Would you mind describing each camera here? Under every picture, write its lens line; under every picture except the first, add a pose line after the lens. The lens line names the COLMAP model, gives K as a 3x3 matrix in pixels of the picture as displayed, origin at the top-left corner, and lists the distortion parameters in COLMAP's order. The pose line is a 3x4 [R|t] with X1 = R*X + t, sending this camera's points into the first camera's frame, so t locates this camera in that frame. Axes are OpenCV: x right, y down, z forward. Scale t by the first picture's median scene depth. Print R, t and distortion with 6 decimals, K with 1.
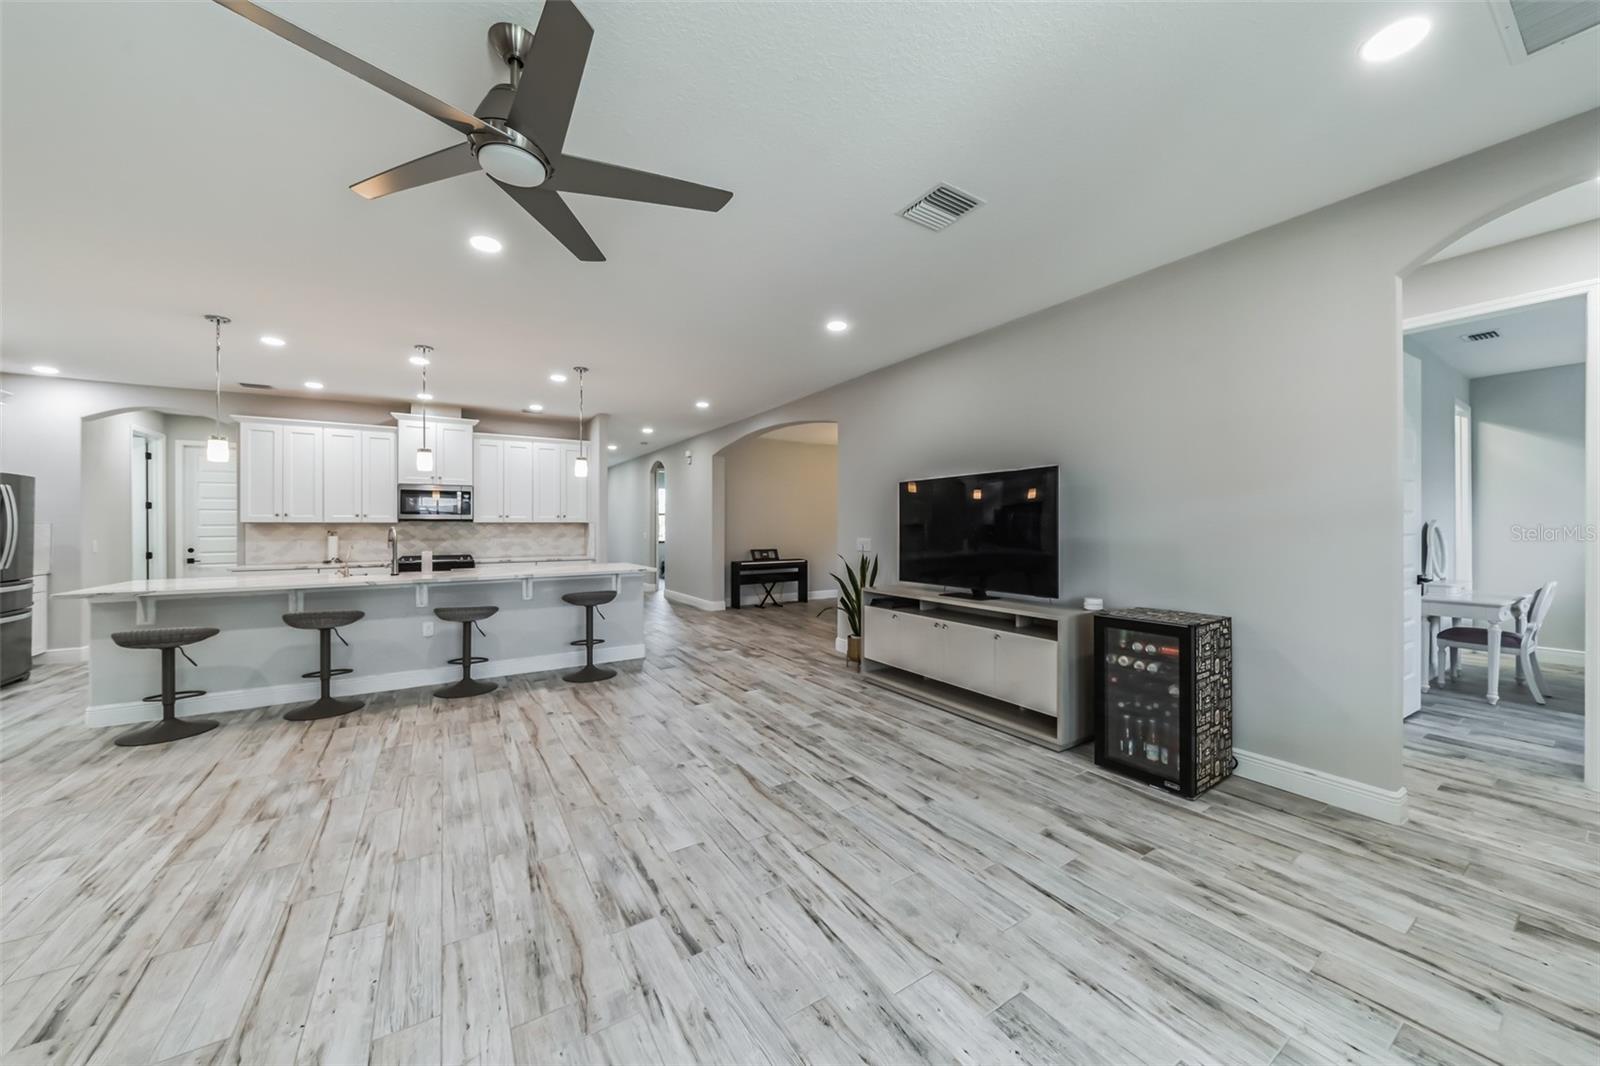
lens RADIAL K [[558.3, 0, 802.2], [0, 558.3, 526.8], [0, 0, 1]] dist [-0.001704, -0.000458]
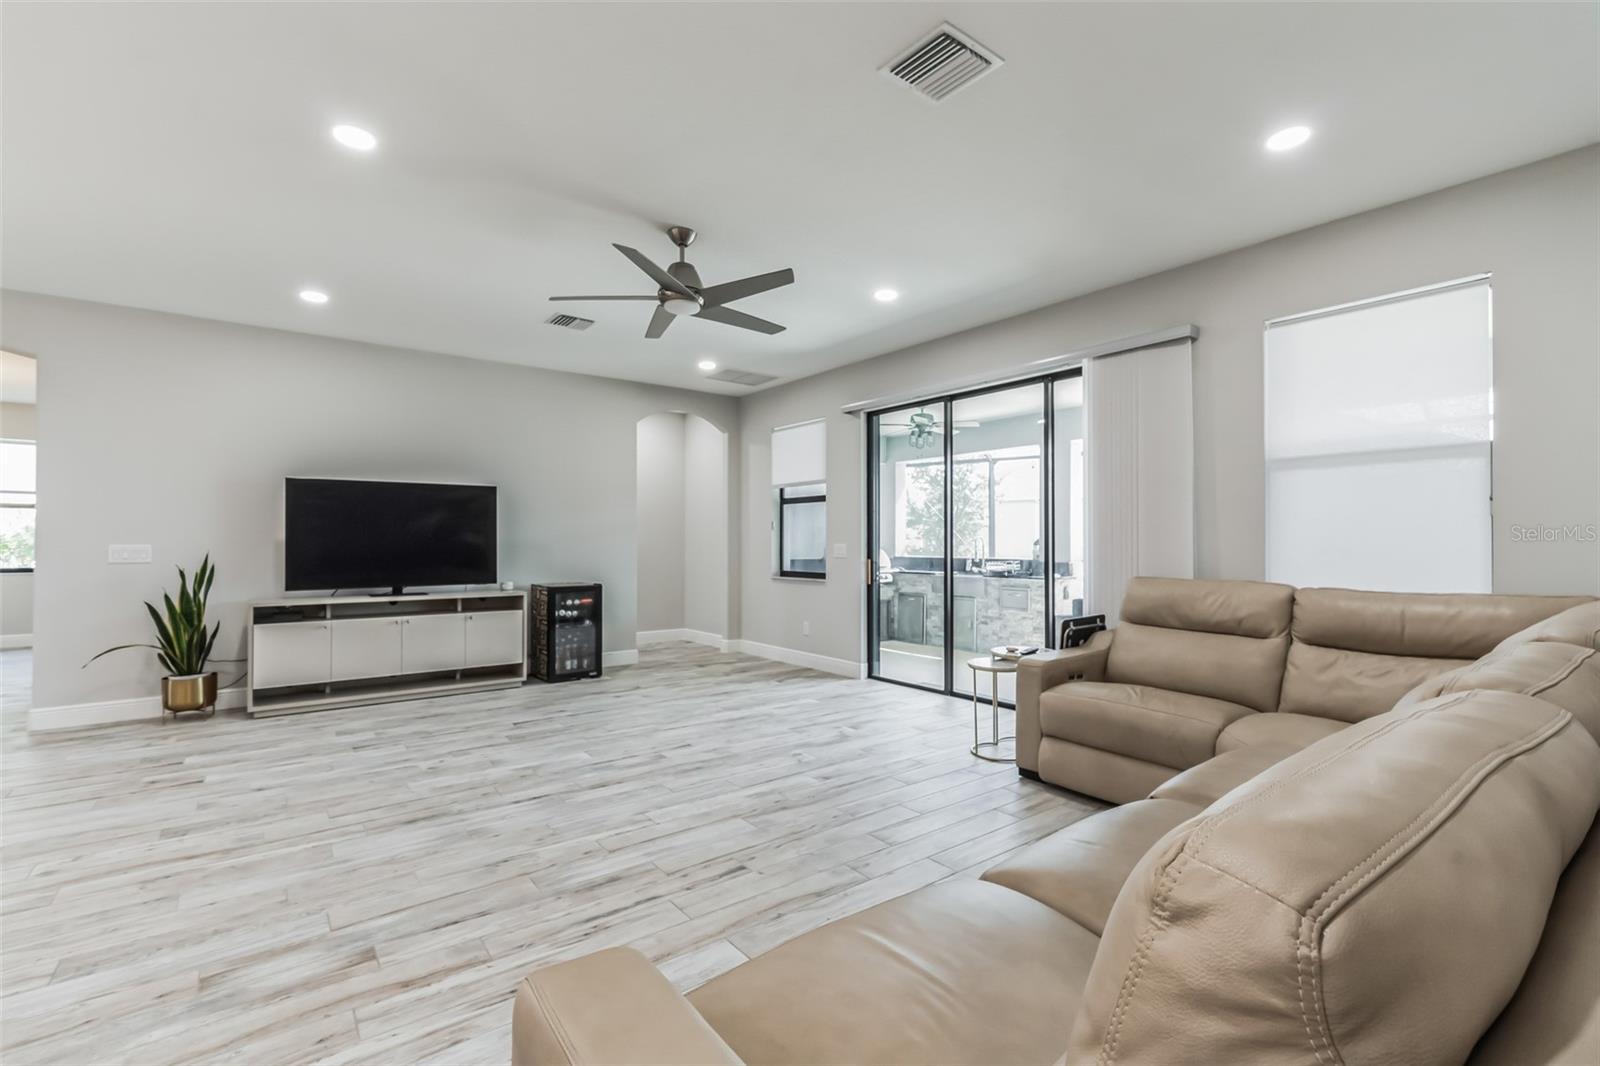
lens RADIAL K [[723.3, 0, 797.8], [0, 723.3, 536.0], [0, 0, 1]] dist [0.000742, 0.000117]
pose [[-0.096819, 0.014858, 0.995191, -1.718321], [-0.003926, 0.999875, -0.015310, 0.046663], [-0.995294, -0.005389, -0.096749, 0.548201]]
